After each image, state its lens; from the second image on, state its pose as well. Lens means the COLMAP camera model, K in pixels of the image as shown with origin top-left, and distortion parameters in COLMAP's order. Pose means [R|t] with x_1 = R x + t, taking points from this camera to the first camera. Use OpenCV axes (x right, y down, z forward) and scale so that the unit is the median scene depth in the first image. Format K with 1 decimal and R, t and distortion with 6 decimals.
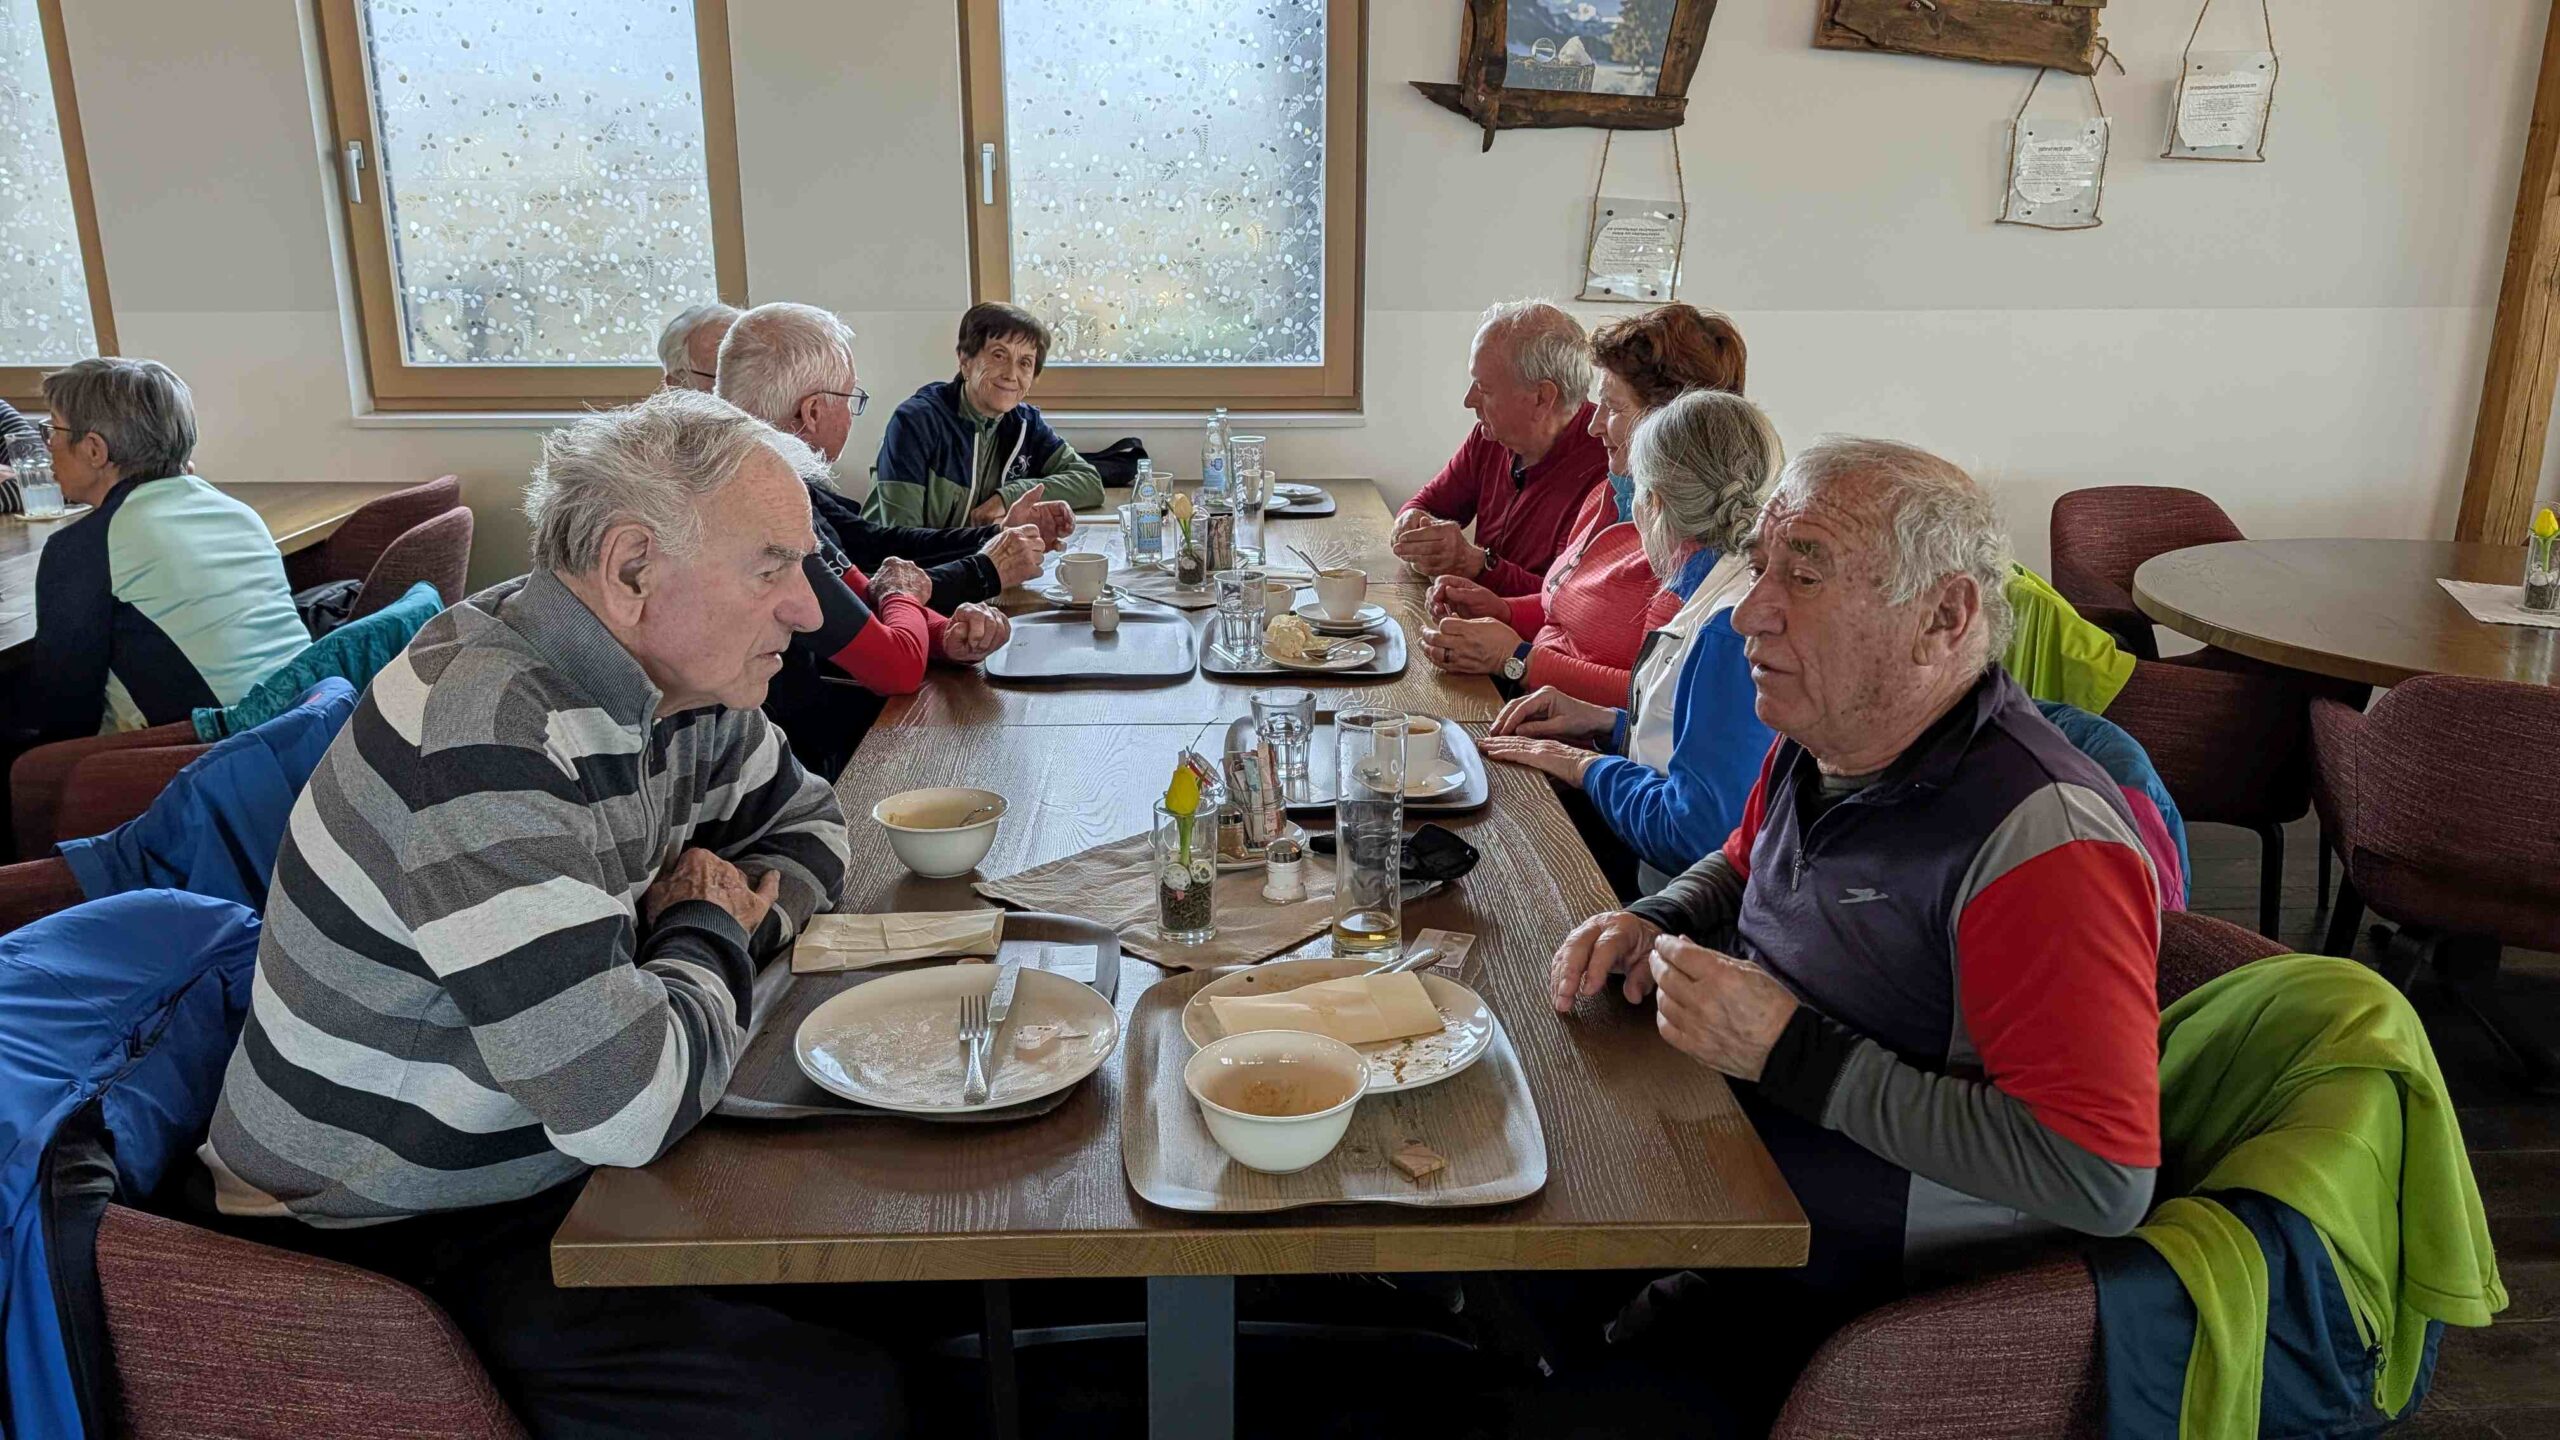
lens RADIAL K [[1806.4, 0, 1280.0], [0, 1806.4, 720.0], [0, 0, 1]] dist [0.007830, -0.002567]
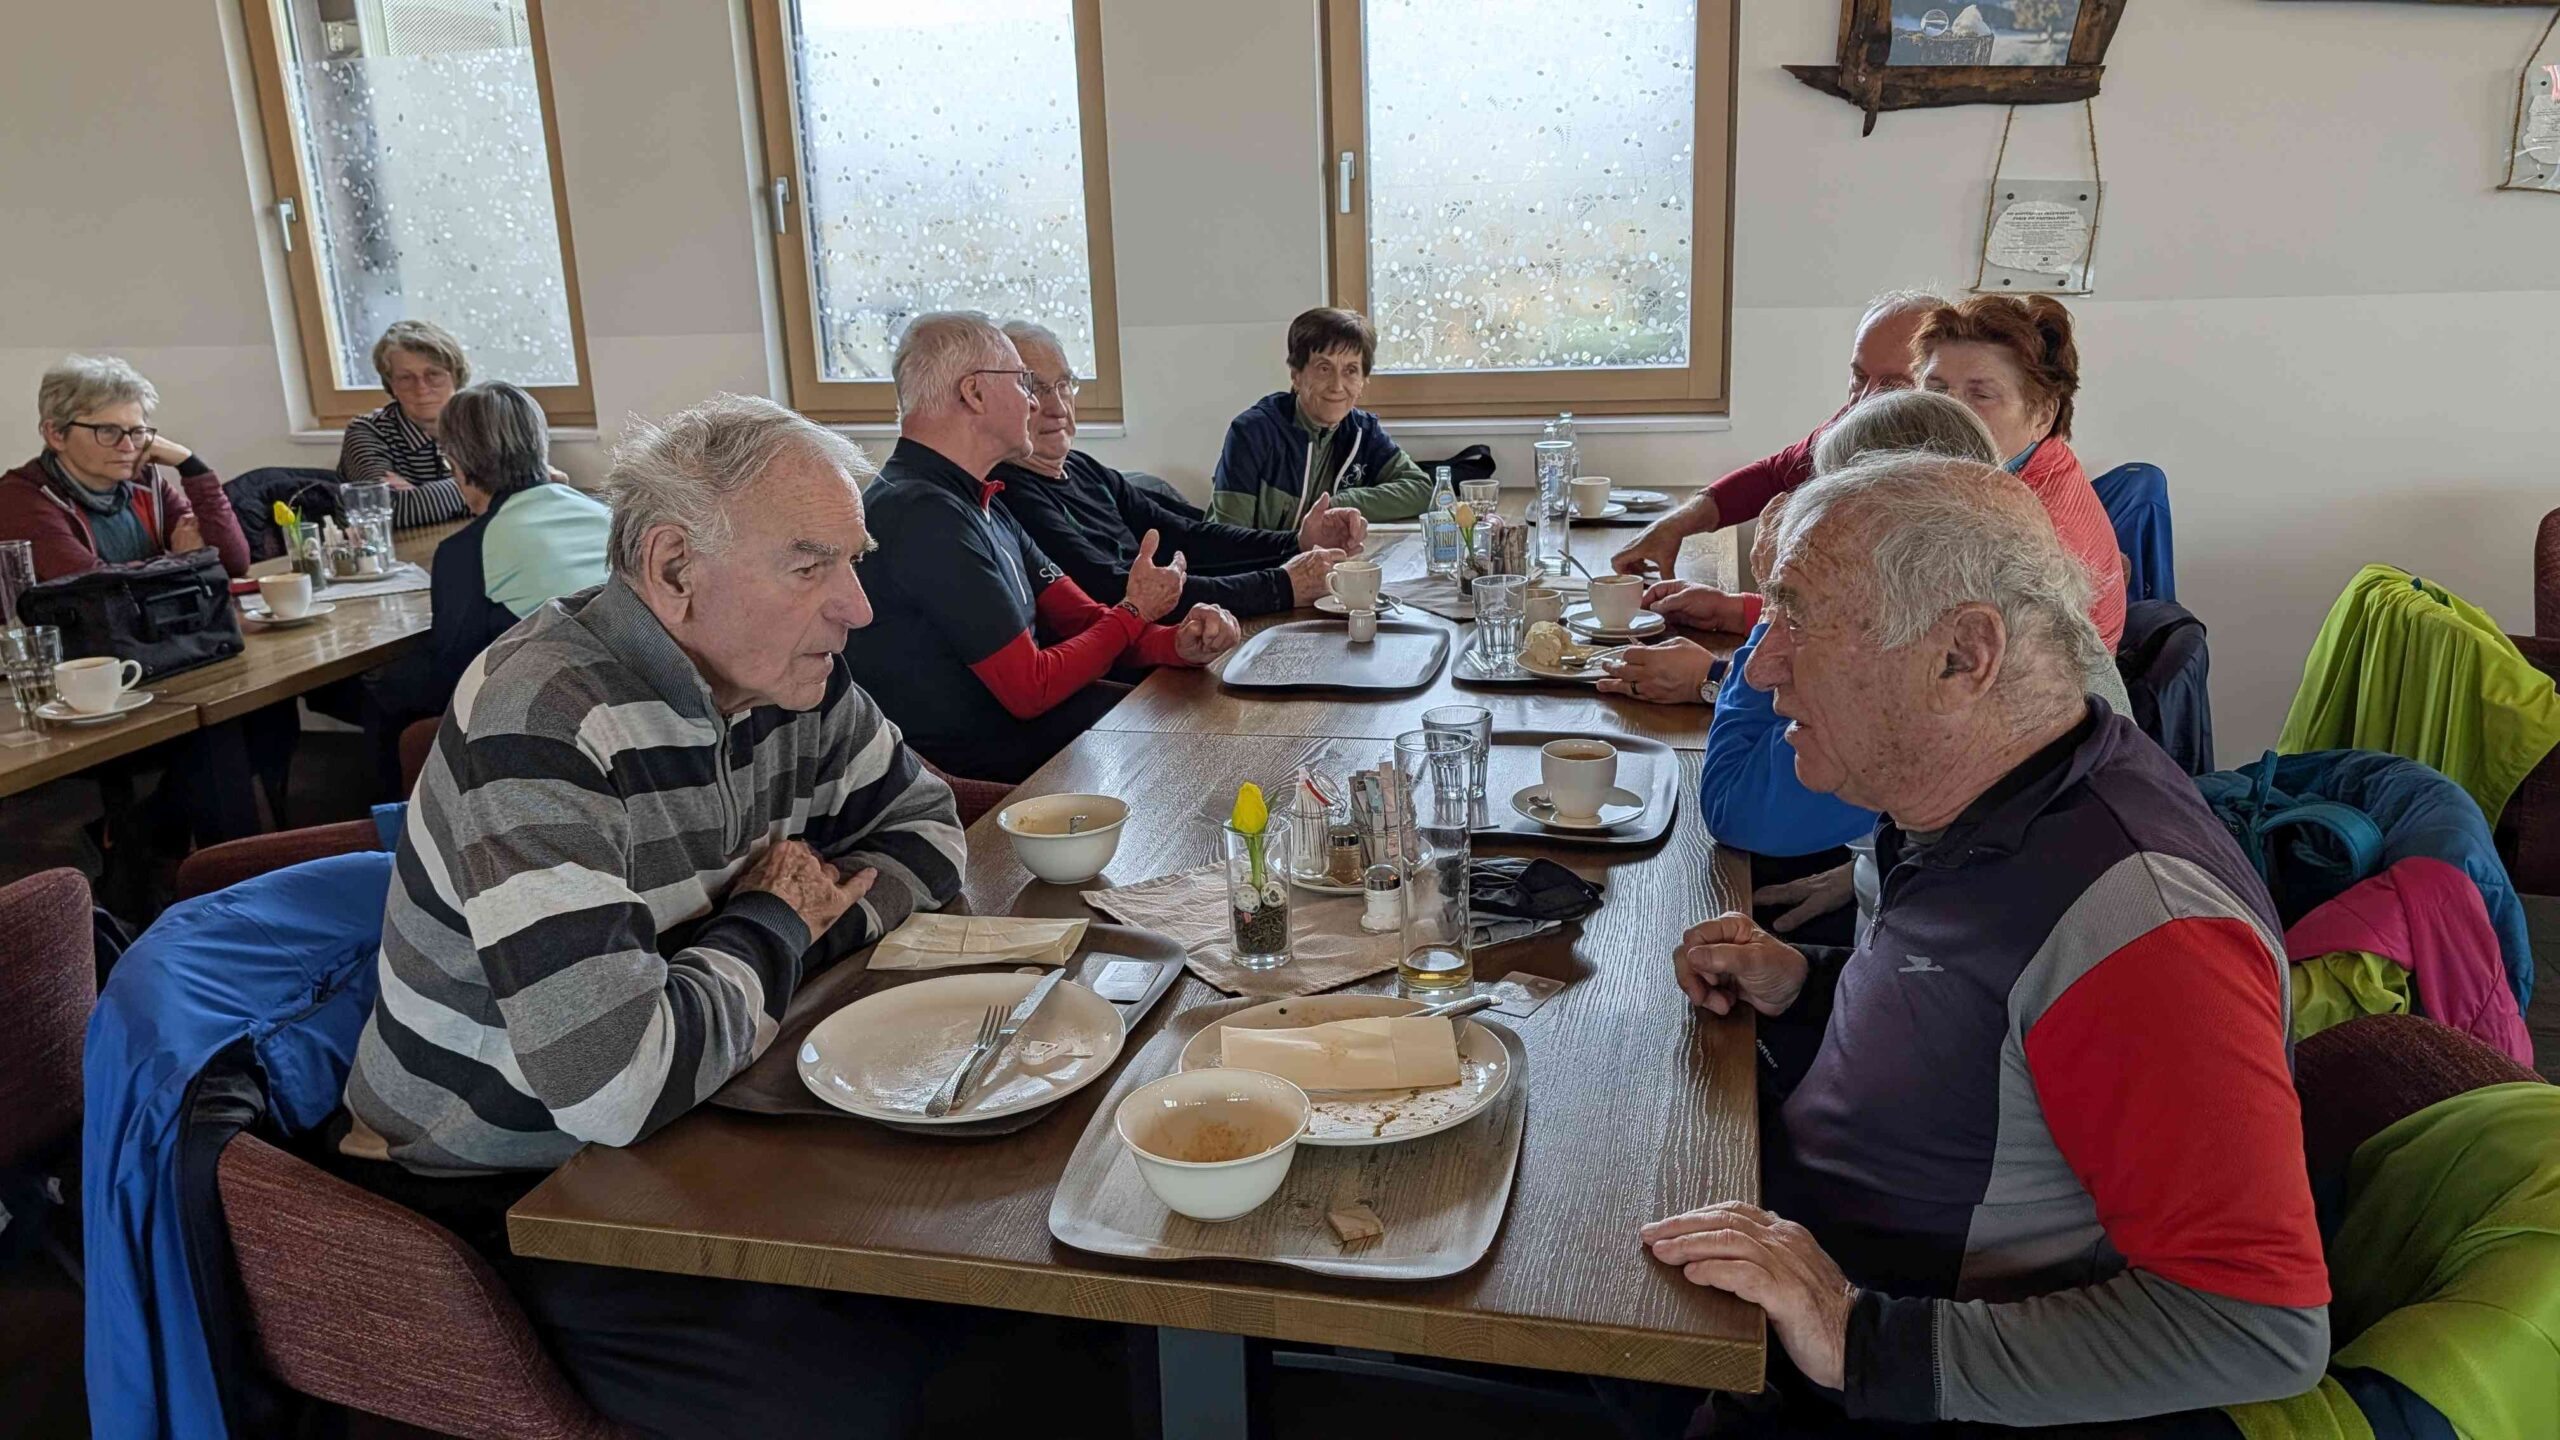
lens RADIAL K [[1806.4, 0, 1280.0], [0, 1806.4, 720.0], [0, 0, 1]] dist [0.007830, -0.002567]
pose [[0.964400, 0.036458, -0.261921, 0.204184], [-0.037783, 0.999286, -0.000022, -0.008599], [0.261733, 0.009917, 0.965089, 0.073065]]
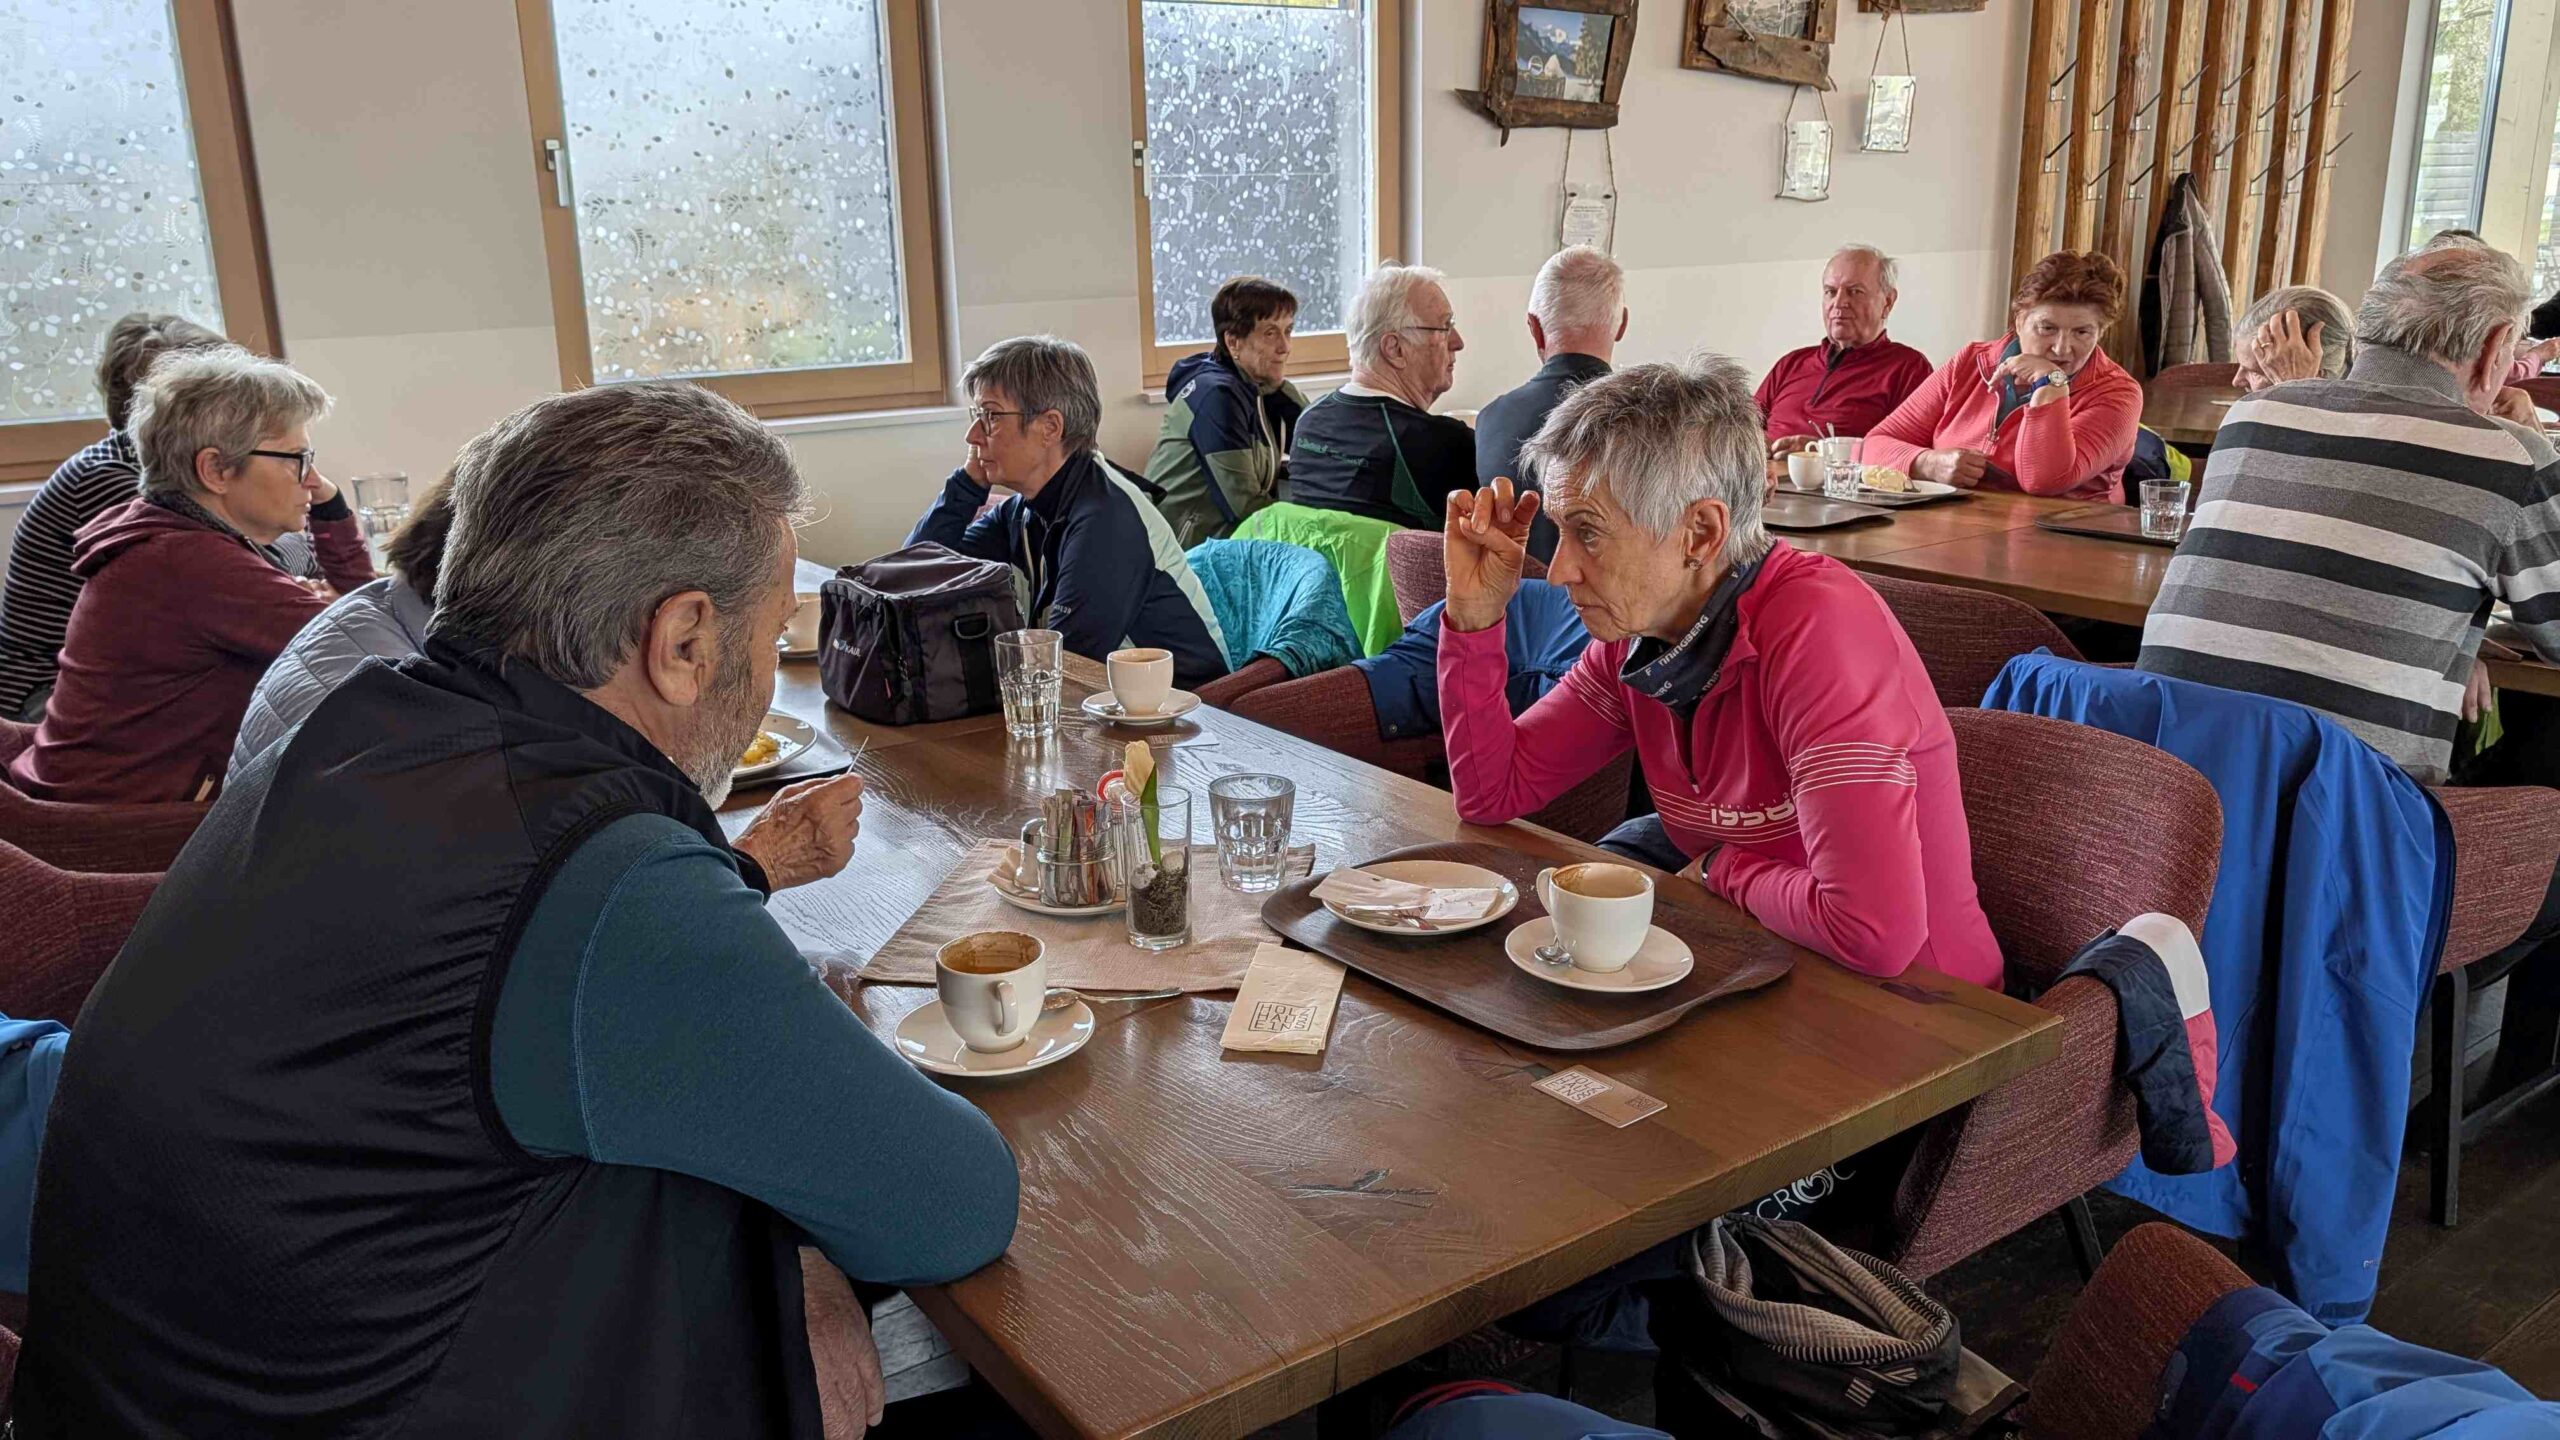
lens RADIAL K [[1908.9, 0, 1280.0], [0, 1908.9, 720.0], [0, 0, 1]] dist [0.006795, 0.004590]
pose [[0.825574, -0.165544, 0.539465, -2.047488], [0.176174, 0.983829, 0.032295, 0.003106], [-0.536087, 0.068377, 0.841389, 0.036071]]
